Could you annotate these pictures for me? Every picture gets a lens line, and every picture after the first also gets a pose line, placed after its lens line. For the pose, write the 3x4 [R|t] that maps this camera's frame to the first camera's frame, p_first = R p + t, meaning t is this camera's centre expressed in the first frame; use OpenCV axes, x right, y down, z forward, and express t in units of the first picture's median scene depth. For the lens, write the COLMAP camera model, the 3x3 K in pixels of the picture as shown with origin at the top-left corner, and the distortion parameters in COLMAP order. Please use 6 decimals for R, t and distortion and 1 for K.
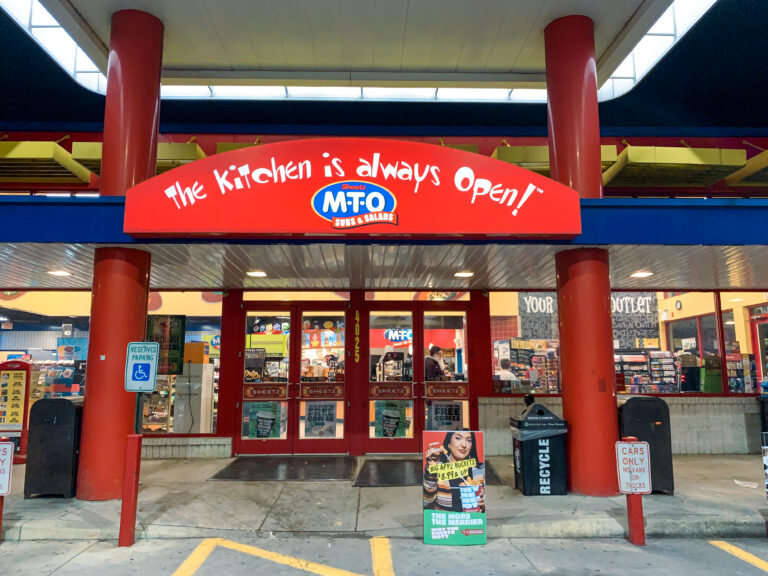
lens RADIAL K [[602.0, 0, 378.5], [0, 602.0, 286.0], [0, 0, 1]] dist [0.001835, -0.011163]
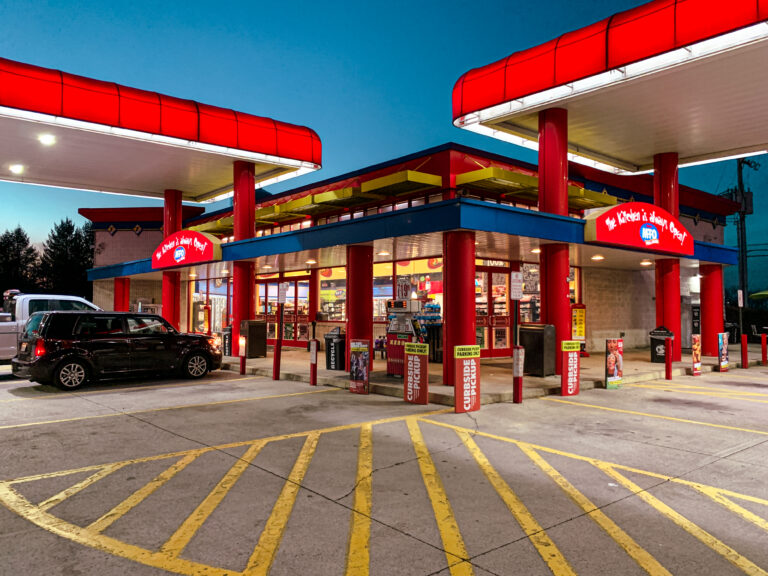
lens RADIAL K [[585.4, 0, 376.1], [0, 585.4, 282.8], [0, 0, 1]] dist [0.011460, -0.002109]
pose [[0.777676, 0.031558, 0.627873, -2.133516], [-0.096149, 0.992960, 0.069181, -0.013863], [-0.621269, -0.114170, 0.775235, -0.059186]]
